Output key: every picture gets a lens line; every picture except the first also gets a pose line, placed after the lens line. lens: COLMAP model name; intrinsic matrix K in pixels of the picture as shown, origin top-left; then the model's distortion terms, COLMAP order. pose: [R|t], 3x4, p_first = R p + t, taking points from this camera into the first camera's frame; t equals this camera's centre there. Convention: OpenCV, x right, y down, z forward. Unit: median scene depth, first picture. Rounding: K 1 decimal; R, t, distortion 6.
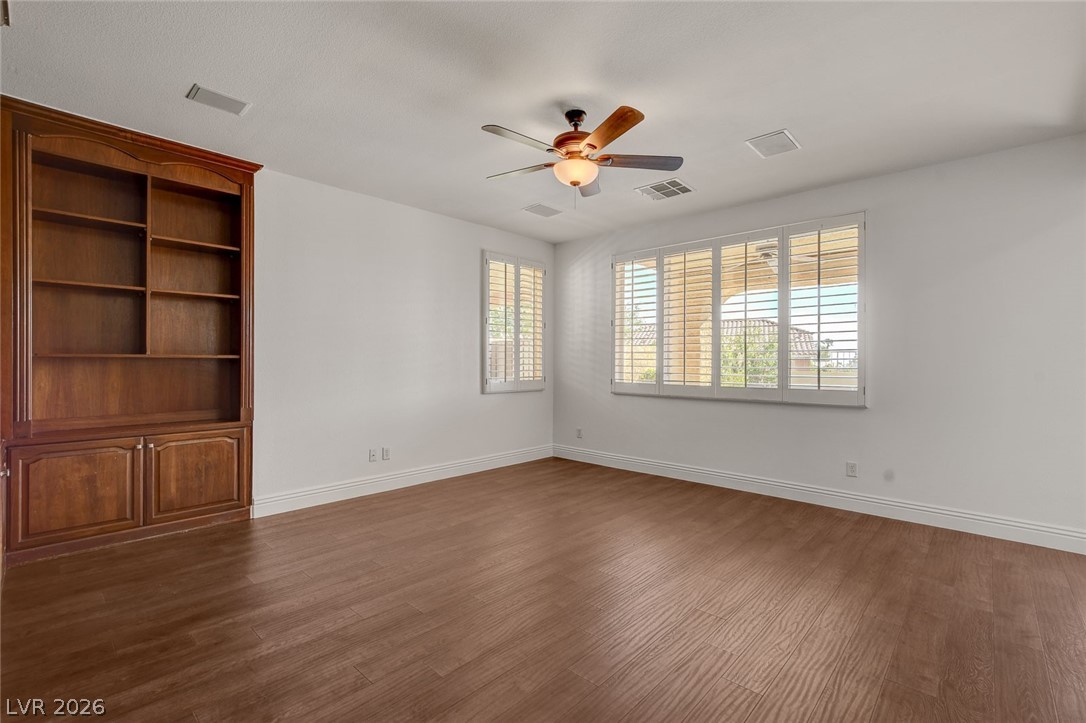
lens RADIAL K [[477.6, 0, 543.5], [0, 477.6, 359.7], [0, 0, 1]] dist [-0.012106, 0.000679]
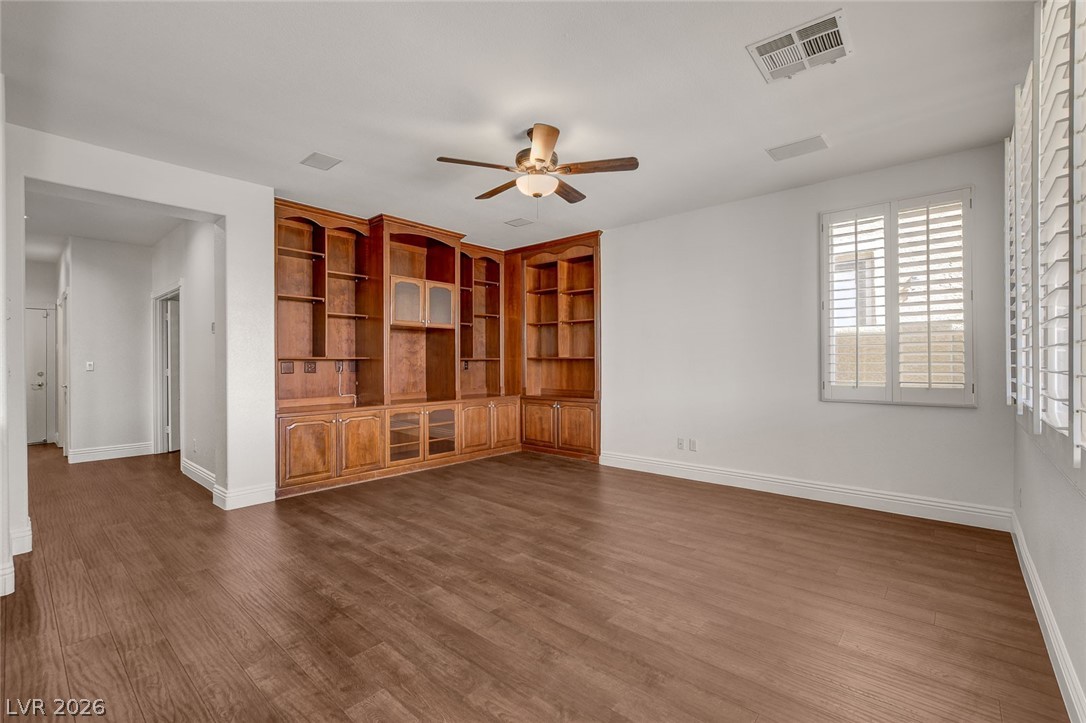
lens RADIAL K [[477.6, 0, 543.5], [0, 477.6, 359.7], [0, 0, 1]] dist [-0.012106, 0.000679]
pose [[0.039082, -0.006065, -0.999218, 0.872671], [0.009226, 0.999941, -0.005708, 0.007410], [0.999193, -0.008996, 0.039136, 0.735590]]
